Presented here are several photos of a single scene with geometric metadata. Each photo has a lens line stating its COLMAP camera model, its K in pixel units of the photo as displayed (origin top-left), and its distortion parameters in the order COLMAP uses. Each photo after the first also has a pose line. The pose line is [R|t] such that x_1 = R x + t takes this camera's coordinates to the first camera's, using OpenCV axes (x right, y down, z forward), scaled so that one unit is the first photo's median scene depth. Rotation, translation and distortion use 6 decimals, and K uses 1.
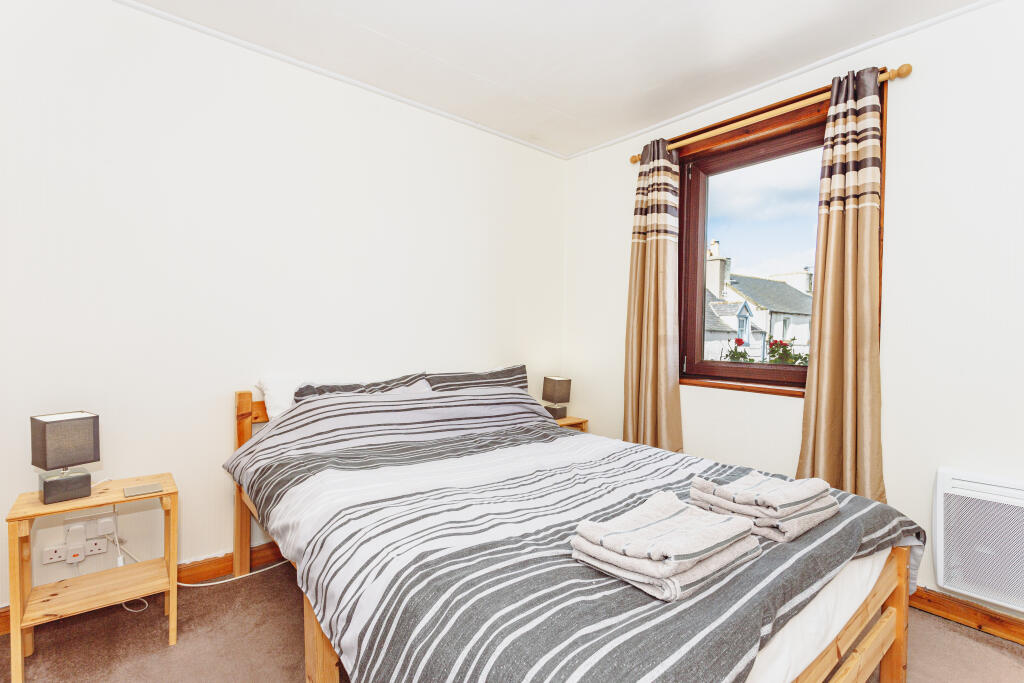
lens RADIAL K [[492.6, 0, 512.0], [0, 492.6, 341.5], [0, 0, 1]] dist [0.000341, 0.000121]
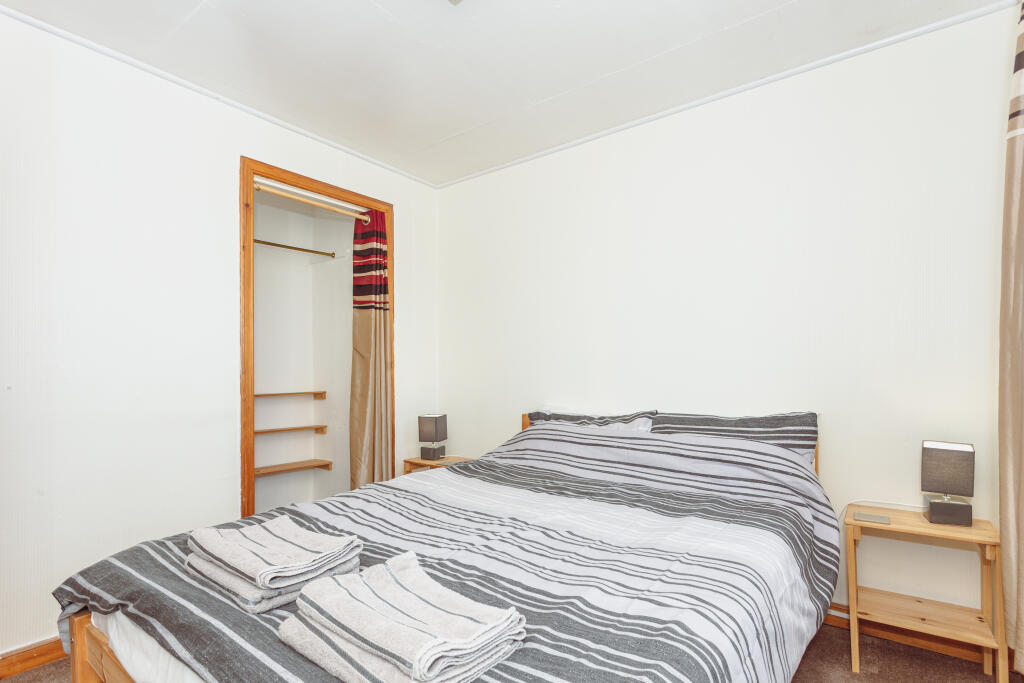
lens RADIAL K [[495.4, 0, 514.8], [0, 495.4, 371.2], [0, 0, 1]] dist [0.021676, 0.000506]
pose [[0.203066, -0.014544, -0.979057, 0.853606], [0.001959, 0.999894, -0.014447, 0.004399], [0.979163, 0.001016, 0.203073, 0.733366]]
